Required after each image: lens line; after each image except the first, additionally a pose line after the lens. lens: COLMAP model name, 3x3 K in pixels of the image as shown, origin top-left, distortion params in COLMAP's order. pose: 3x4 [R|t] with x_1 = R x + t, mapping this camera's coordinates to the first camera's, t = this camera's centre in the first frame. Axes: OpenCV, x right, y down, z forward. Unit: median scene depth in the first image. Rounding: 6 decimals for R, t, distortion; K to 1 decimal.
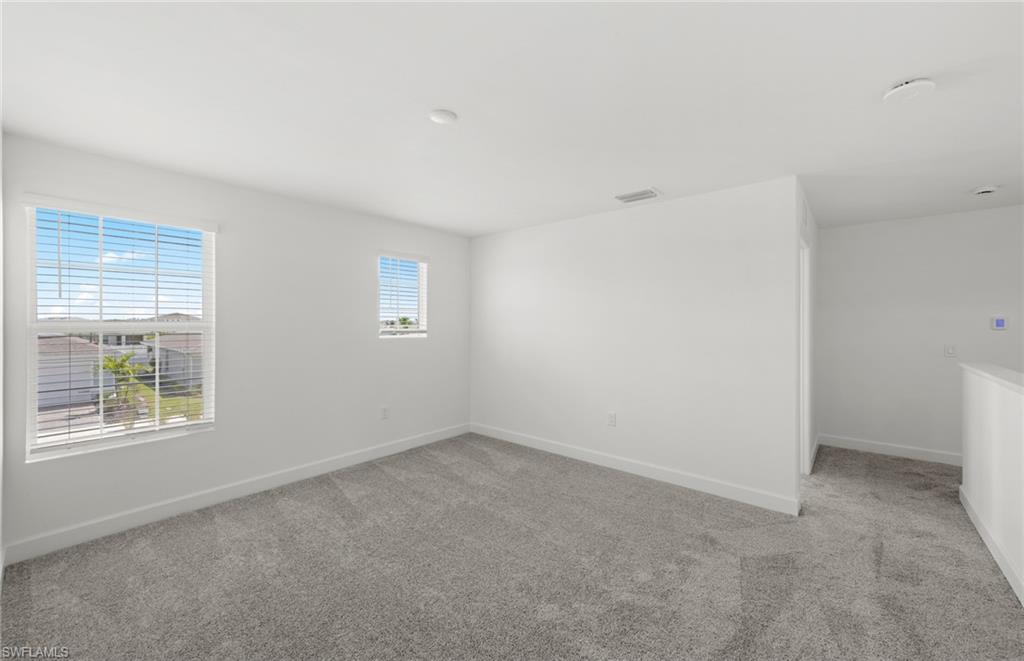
lens RADIAL K [[405.4, 0, 511.5], [0, 405.4, 314.6], [0, 0, 1]] dist [0.001790, 0.000220]
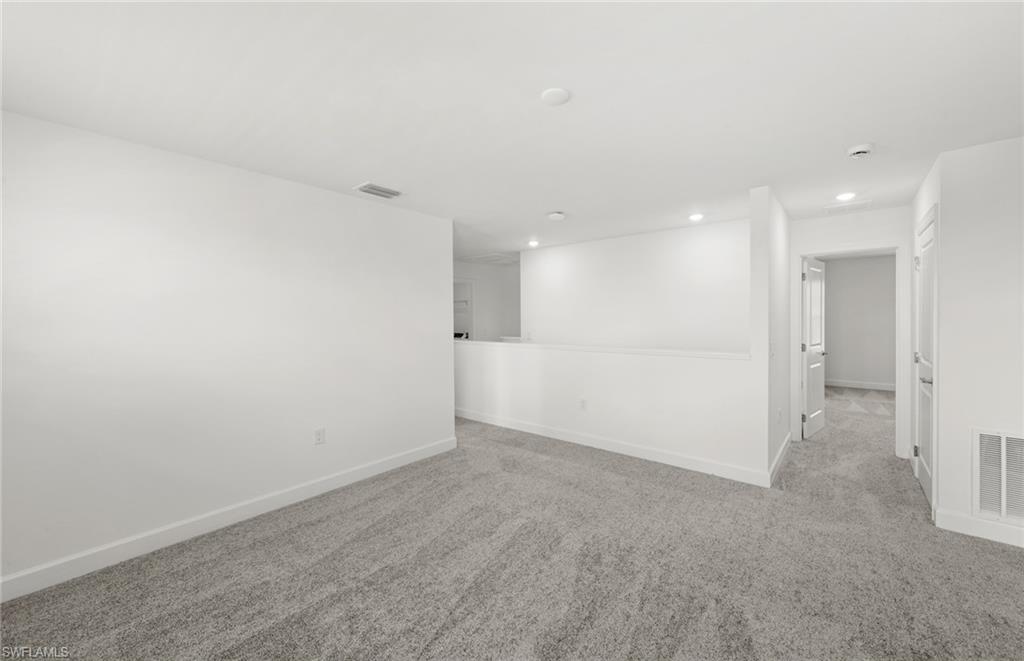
lens RADIAL K [[405.4, 0, 511.5], [0, 405.4, 314.6], [0, 0, 1]] dist [0.001790, 0.000220]
pose [[-0.016284, 0.004368, 0.999858, -0.894631], [-0.008808, 0.999951, -0.004511, 0.010481], [-0.999829, -0.008880, -0.016245, 0.916378]]
